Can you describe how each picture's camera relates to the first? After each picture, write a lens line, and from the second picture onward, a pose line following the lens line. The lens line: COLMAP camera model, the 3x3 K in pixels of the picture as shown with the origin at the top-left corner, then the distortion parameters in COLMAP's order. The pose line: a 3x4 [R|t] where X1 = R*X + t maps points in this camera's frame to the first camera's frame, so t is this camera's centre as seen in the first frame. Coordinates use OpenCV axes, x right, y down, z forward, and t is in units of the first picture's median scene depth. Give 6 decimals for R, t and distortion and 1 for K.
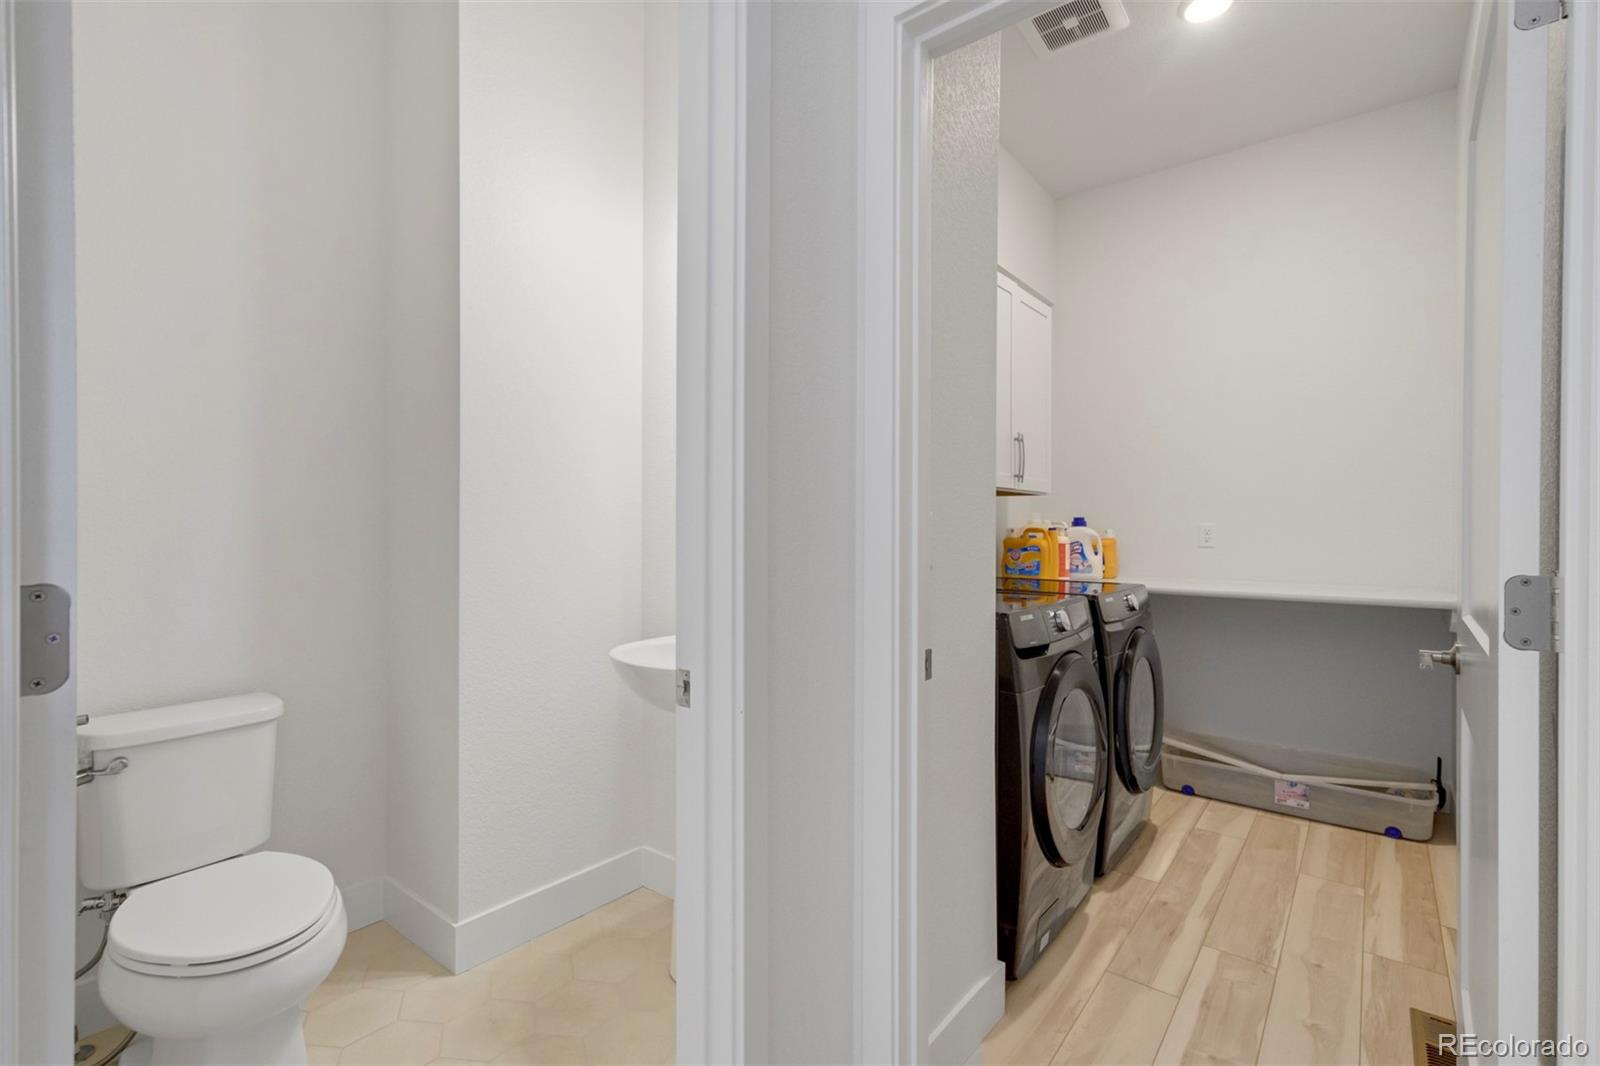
lens RADIAL K [[707.3, 0, 800.0], [0, 707.3, 533.0], [0, 0, 1]] dist [-0.000965, 0.000567]
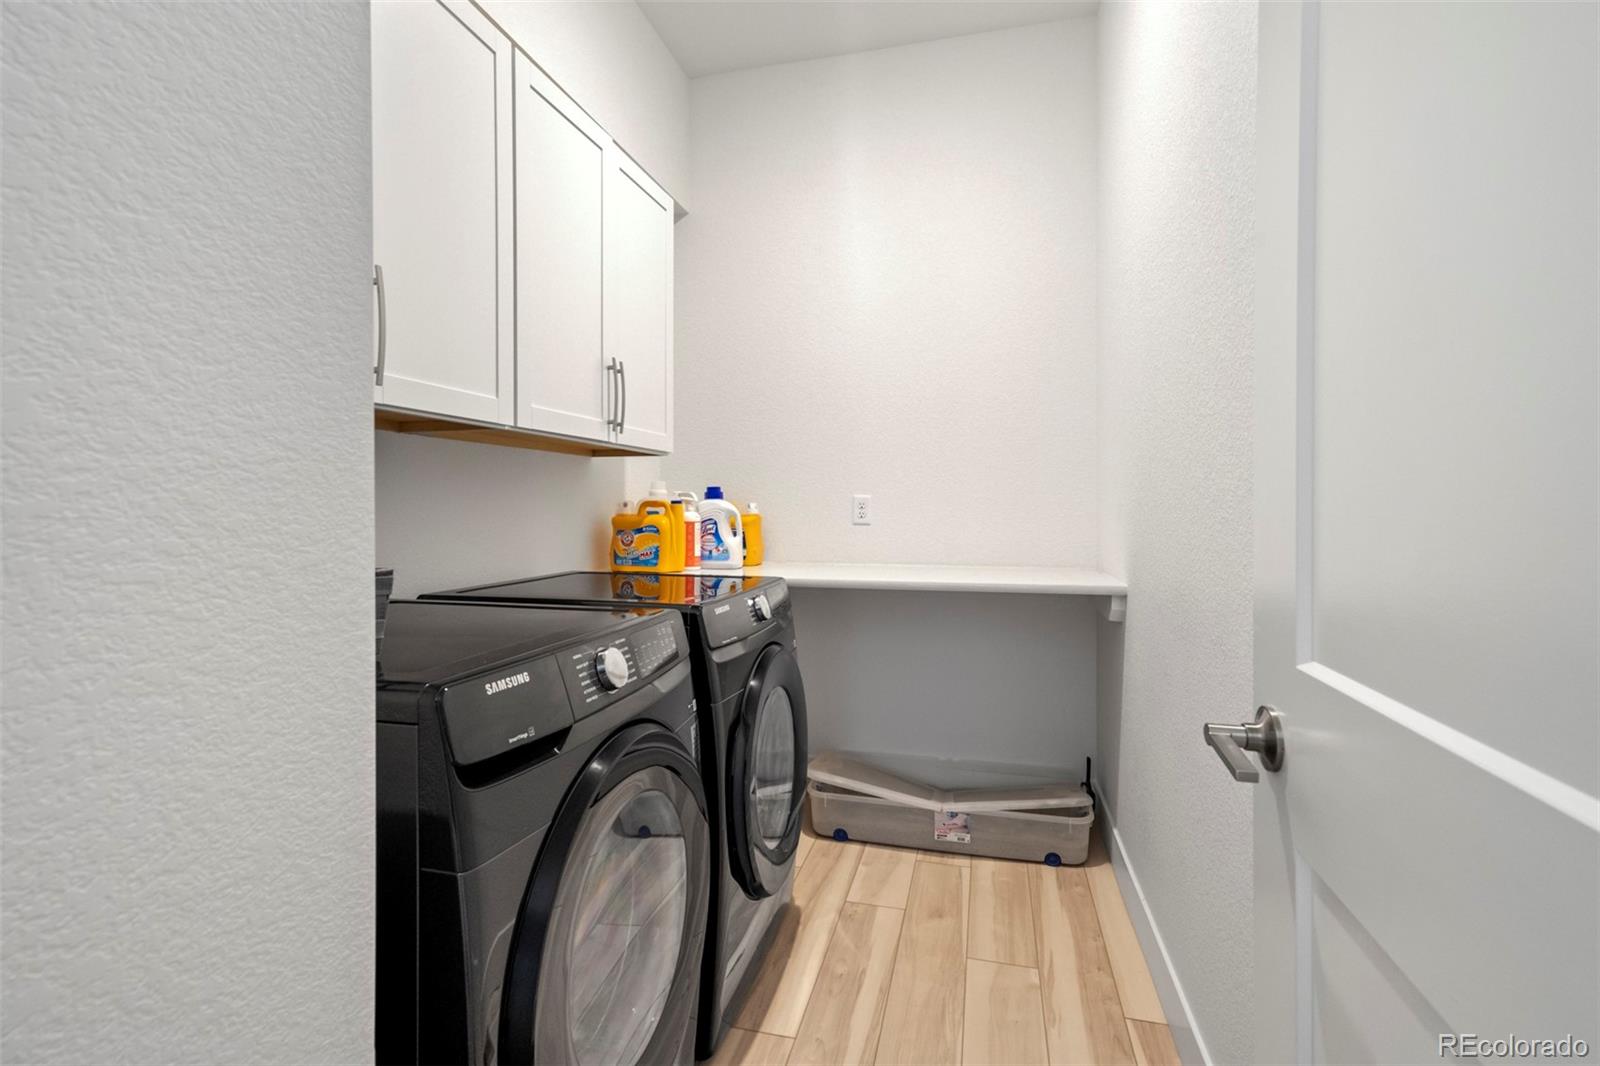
lens RADIAL K [[734.1, 0, 801.2], [0, 734.1, 507.6], [0, 0, 1]] dist [0.000901, 0.000198]
pose [[0.908694, -0.004152, 0.417442, 0.189347], [0.005995, 0.999977, -0.003104, 0.003962], [-0.417419, 0.005323, 0.908698, 0.307387]]
